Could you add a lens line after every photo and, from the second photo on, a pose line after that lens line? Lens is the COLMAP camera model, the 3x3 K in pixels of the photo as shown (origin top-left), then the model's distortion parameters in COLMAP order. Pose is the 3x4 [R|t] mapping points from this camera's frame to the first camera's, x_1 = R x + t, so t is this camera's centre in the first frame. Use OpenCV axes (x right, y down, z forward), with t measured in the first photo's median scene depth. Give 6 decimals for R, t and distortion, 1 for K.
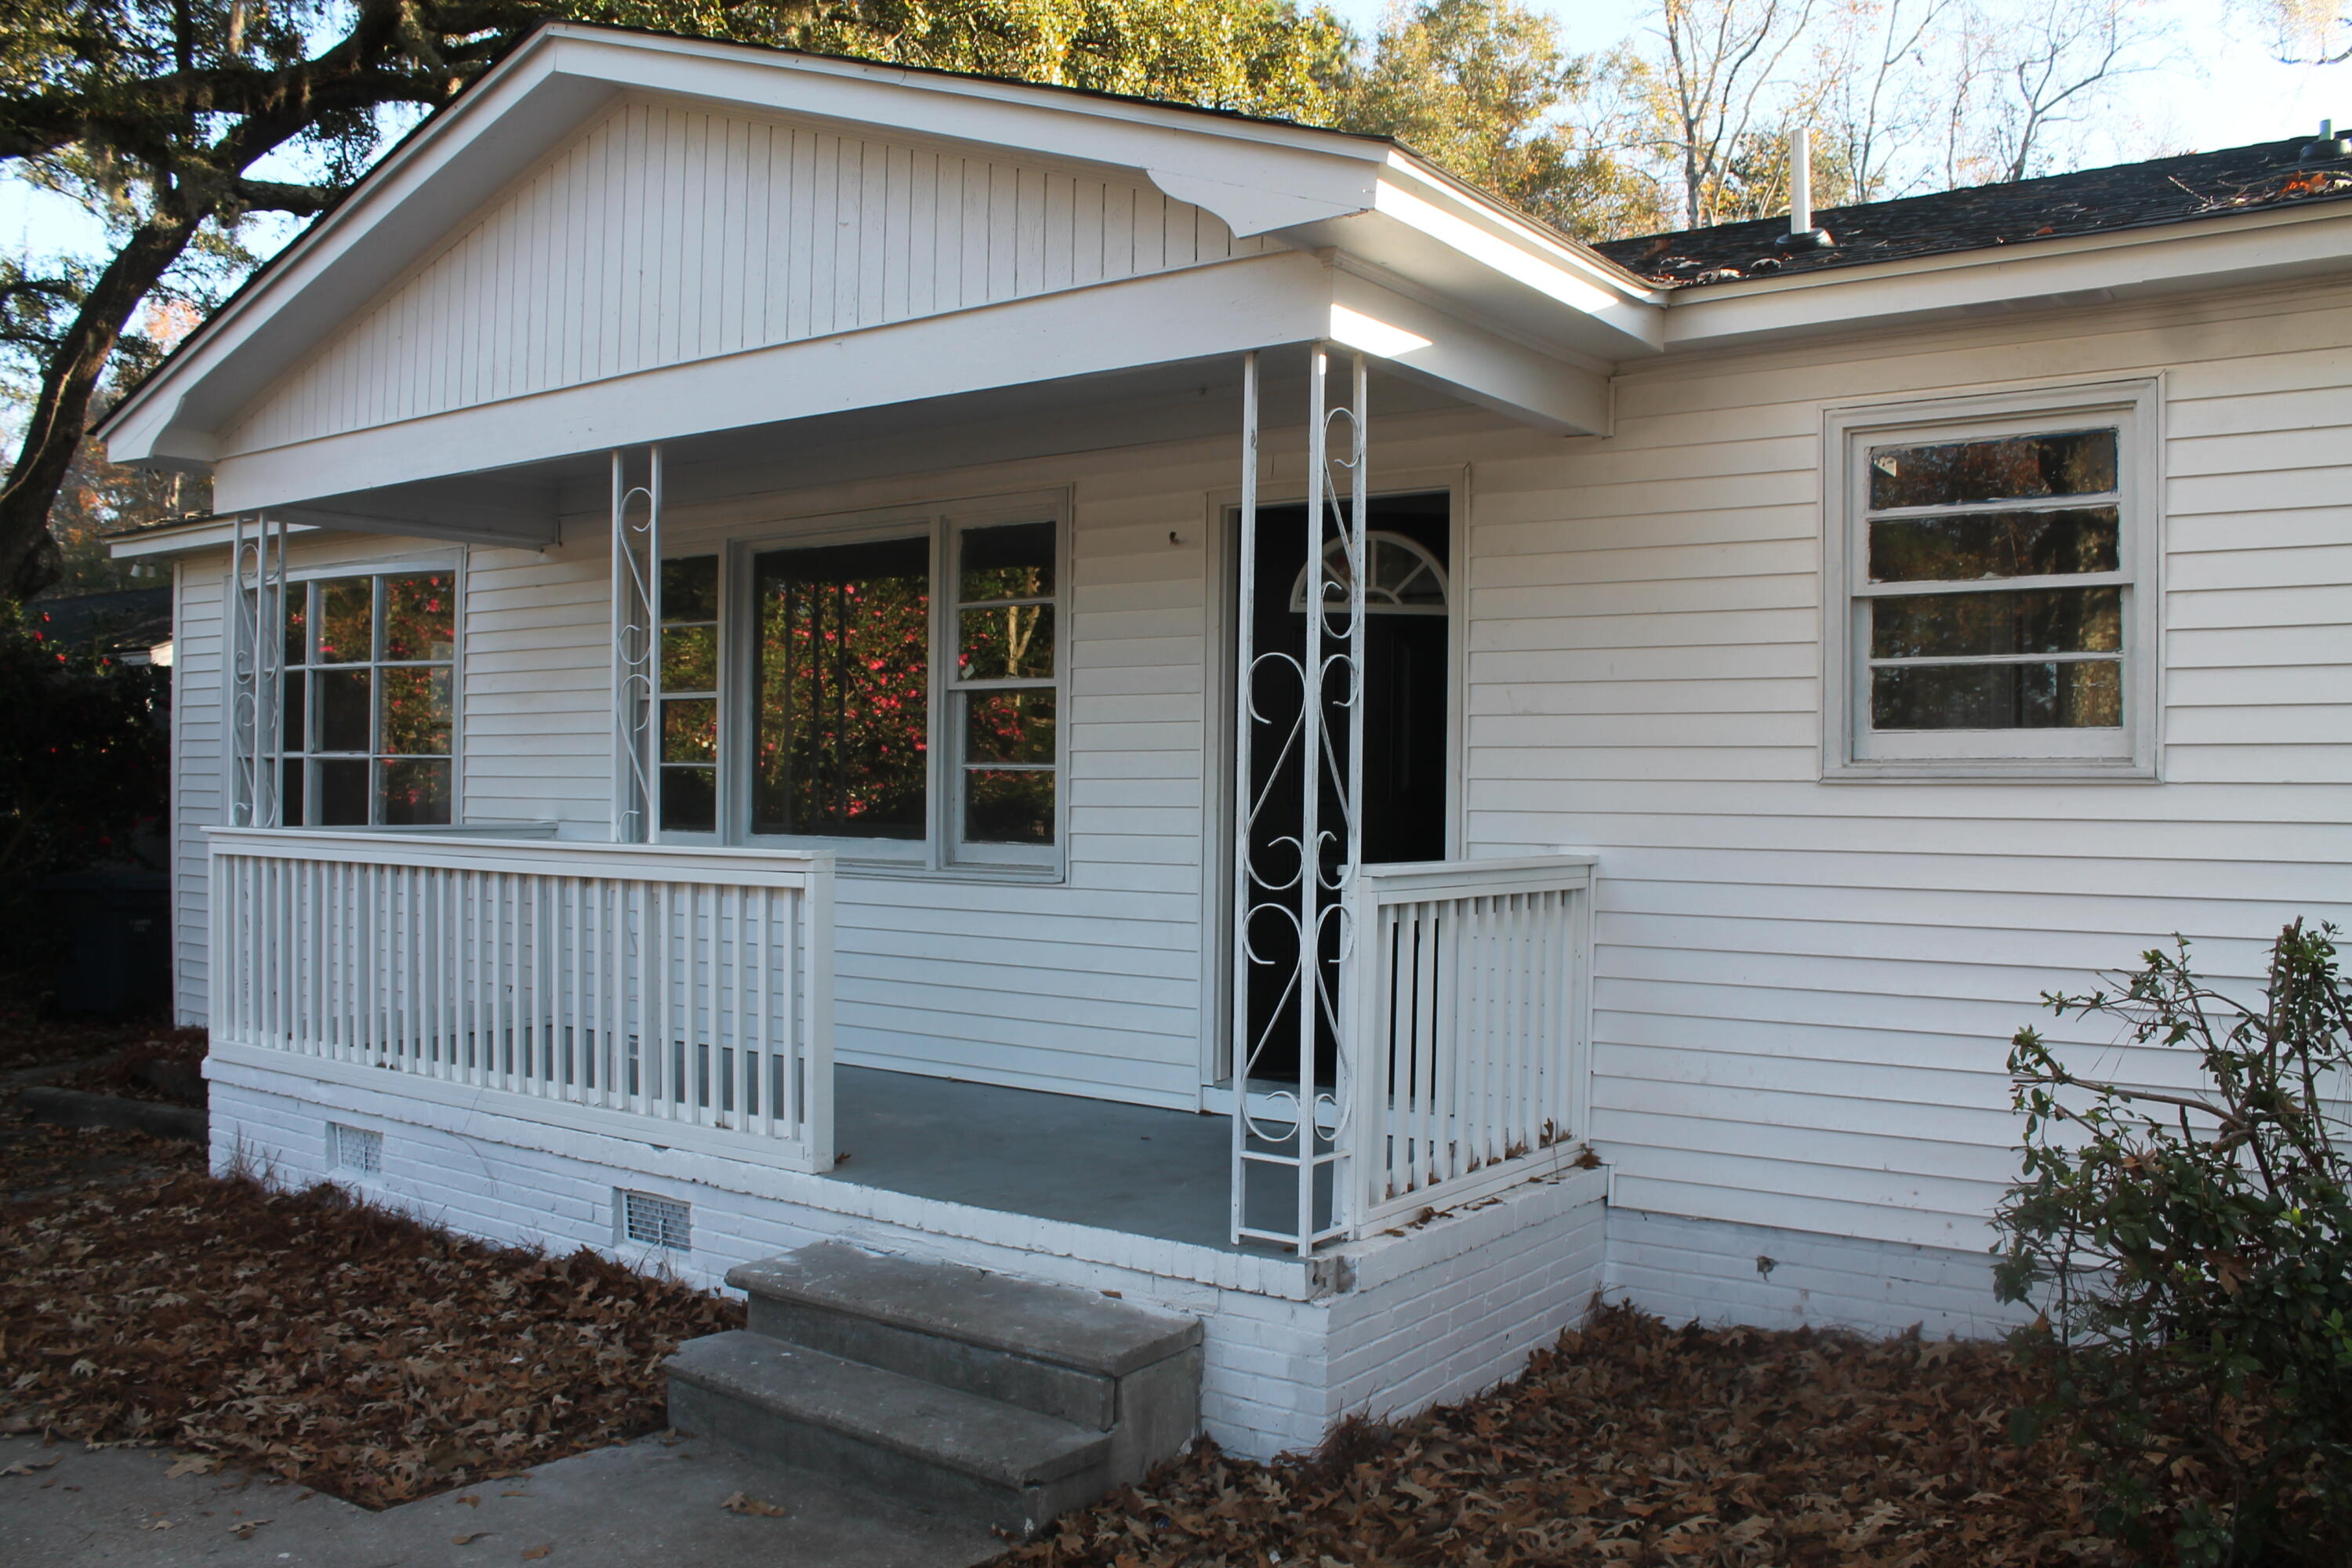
lens RADIAL K [[1978.1, 0, 1176.0], [0, 1978.1, 784.0], [0, 0, 1]] dist [-0.164455, 0.147760]
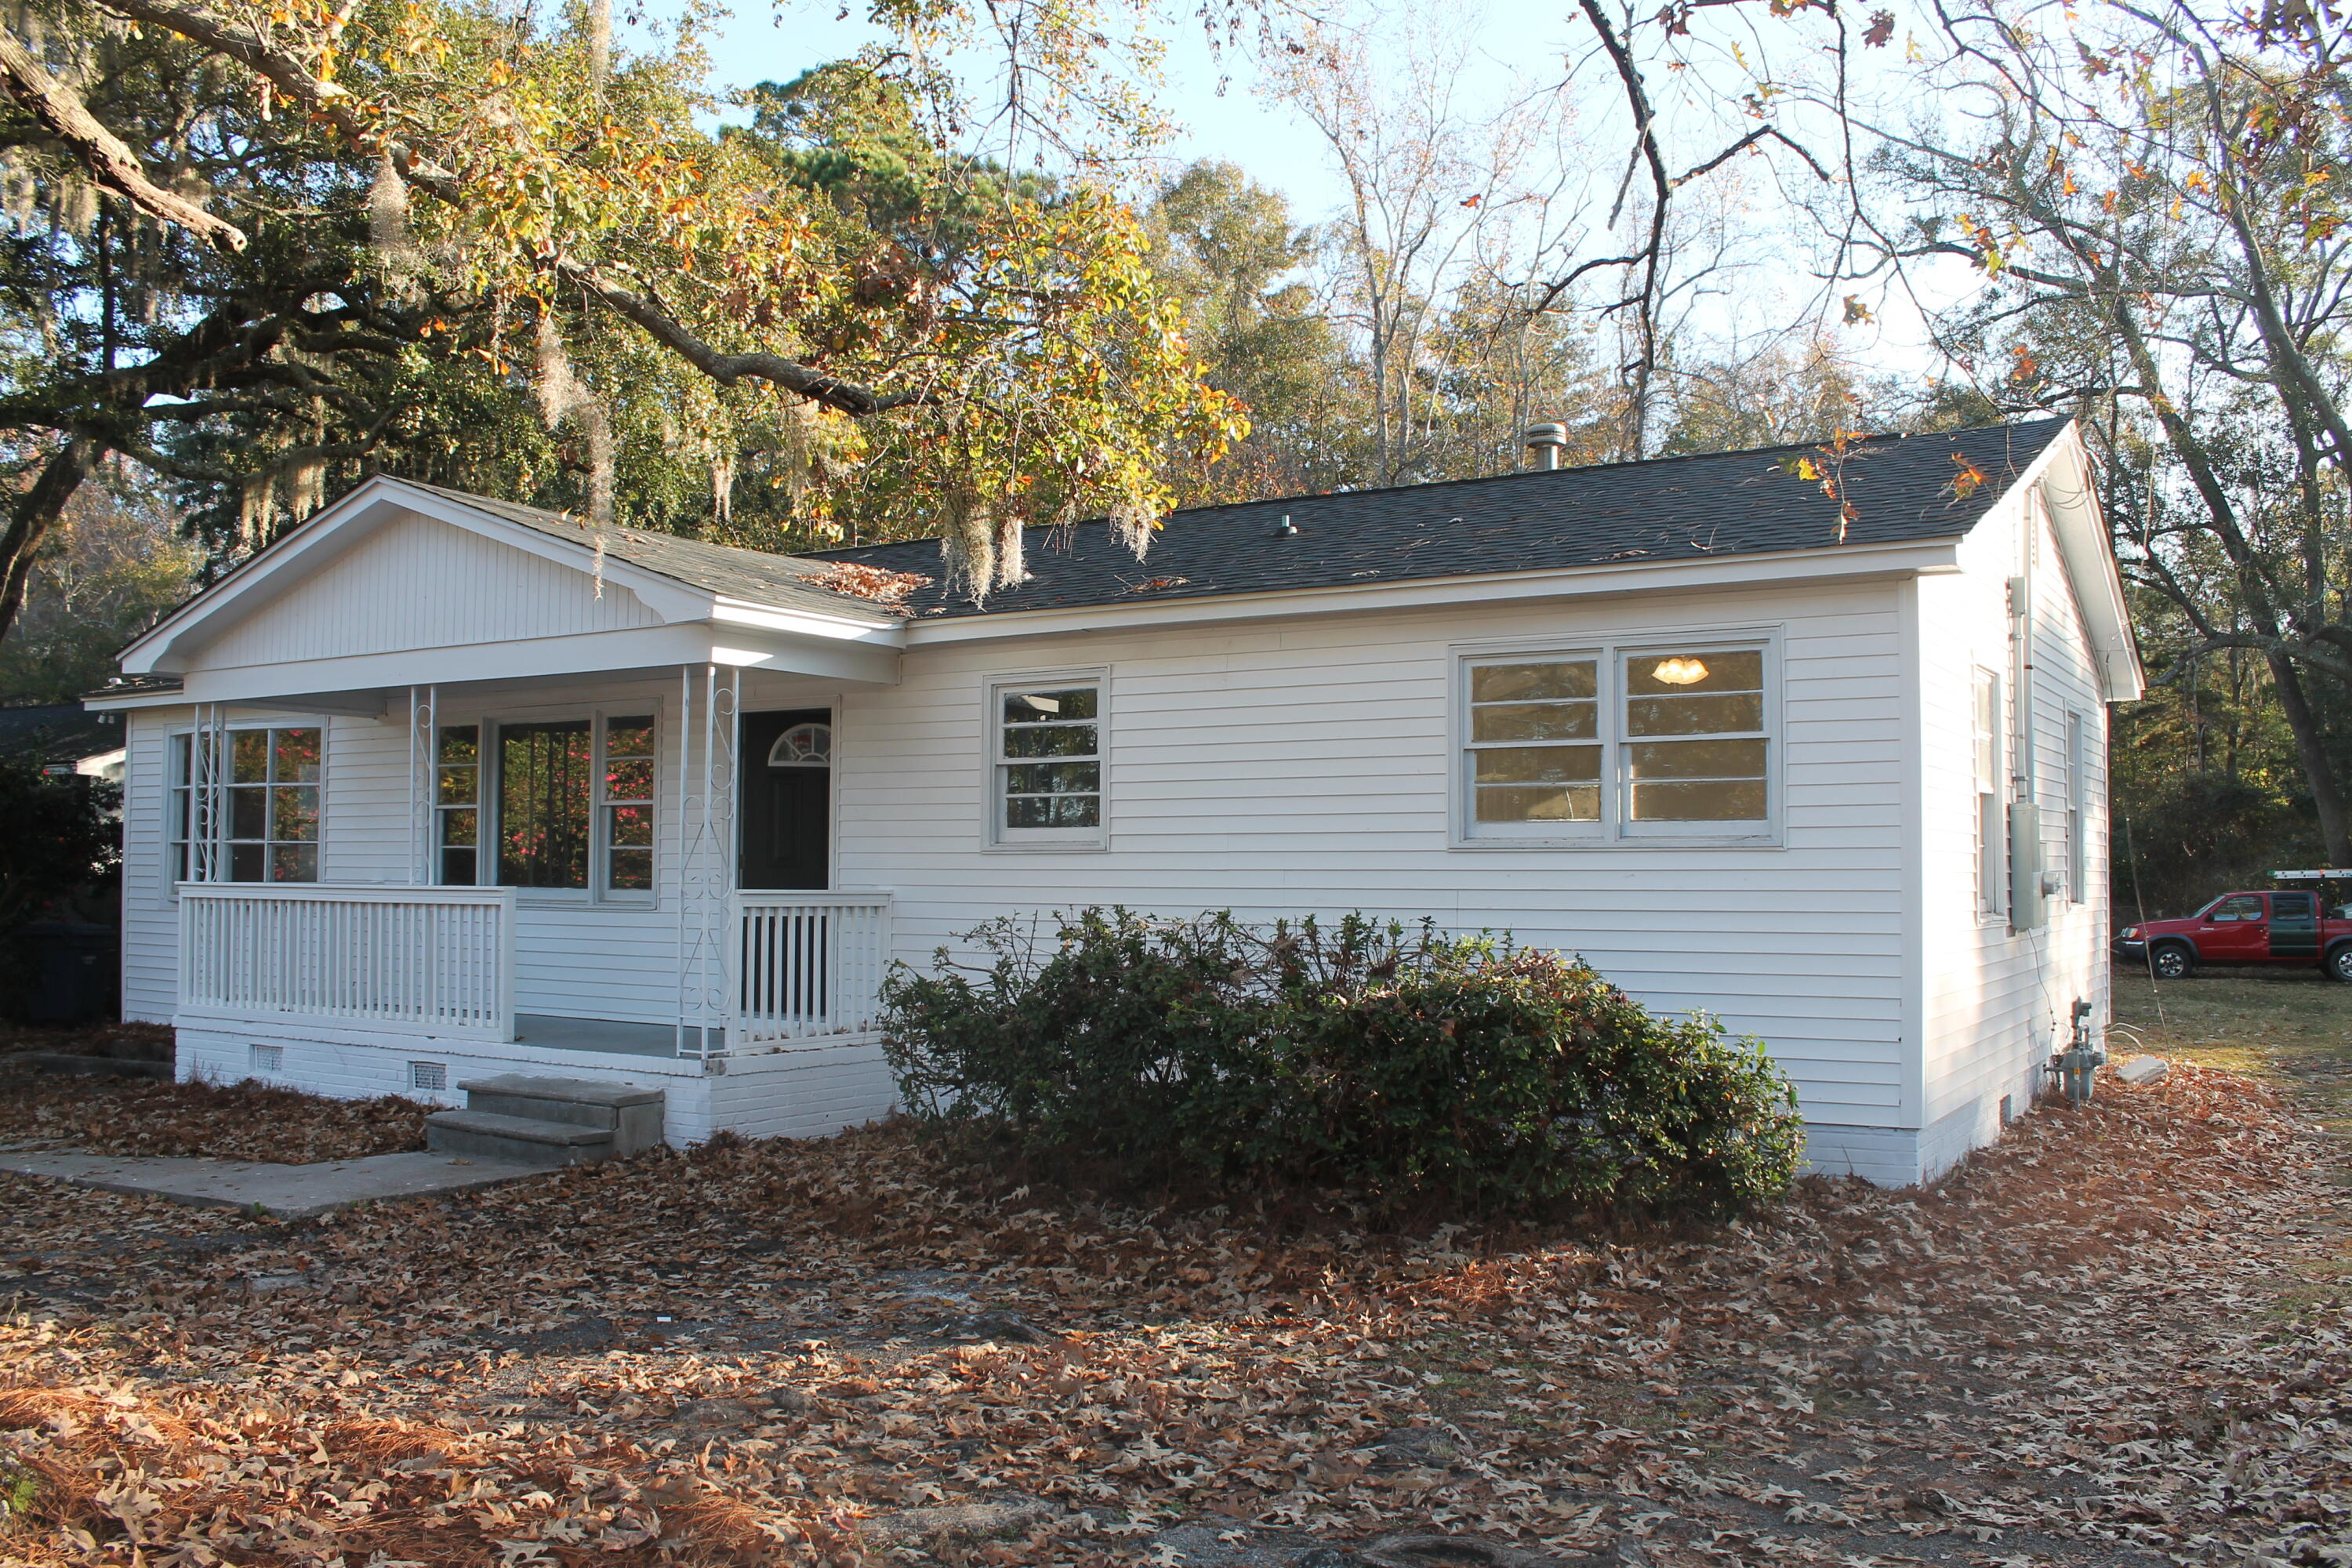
lens RADIAL K [[2026.9, 0, 1176.0], [0, 2026.9, 784.0], [0, 0, 1]] dist [-0.178383, 0.183402]
pose [[0.997596, 0.000115, 0.069303, 0.309845], [0.003014, 0.998980, -0.045046, 0.018558], [-0.069237, 0.045146, 0.996578, -0.945256]]
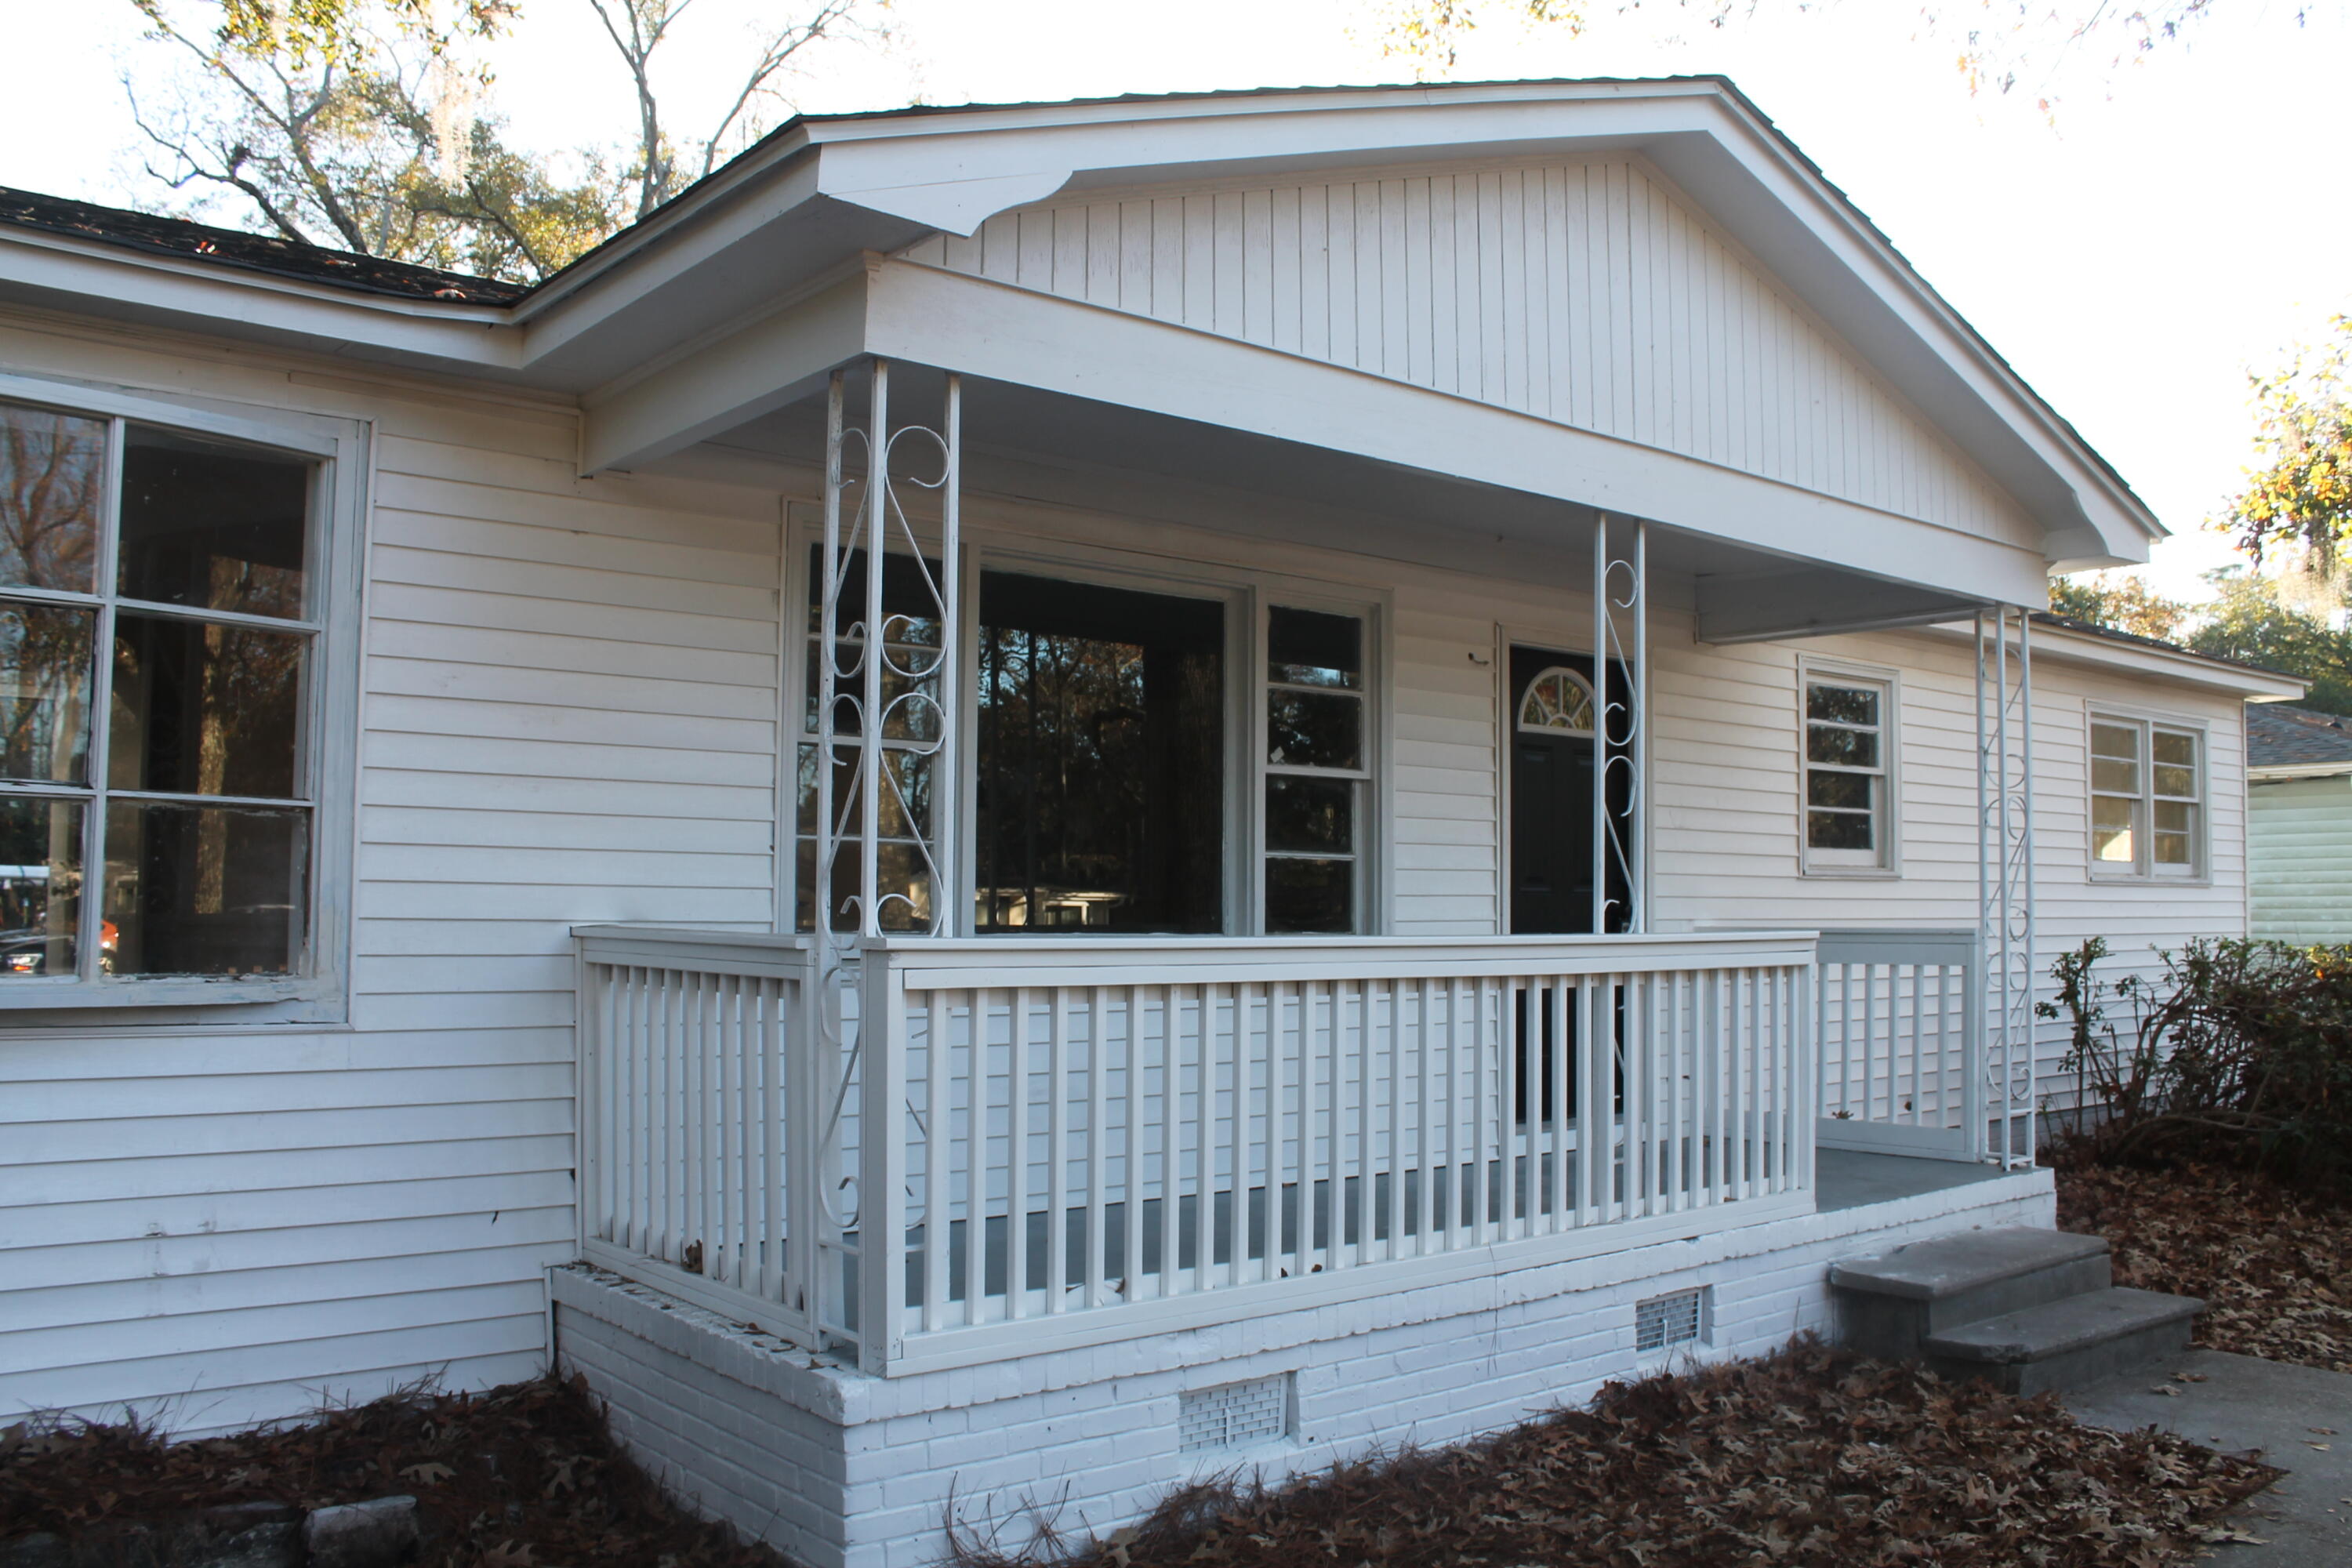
lens RADIAL K [[1978.1, 0, 1176.0], [0, 1978.1, 784.0], [0, 0, 1]] dist [-0.164455, 0.147760]
pose [[0.243473, 0.053935, 0.968407, -1.130112], [-0.007340, 0.998527, -0.053767, 0.009617], [-0.969880, 0.005983, 0.243511, 0.883586]]
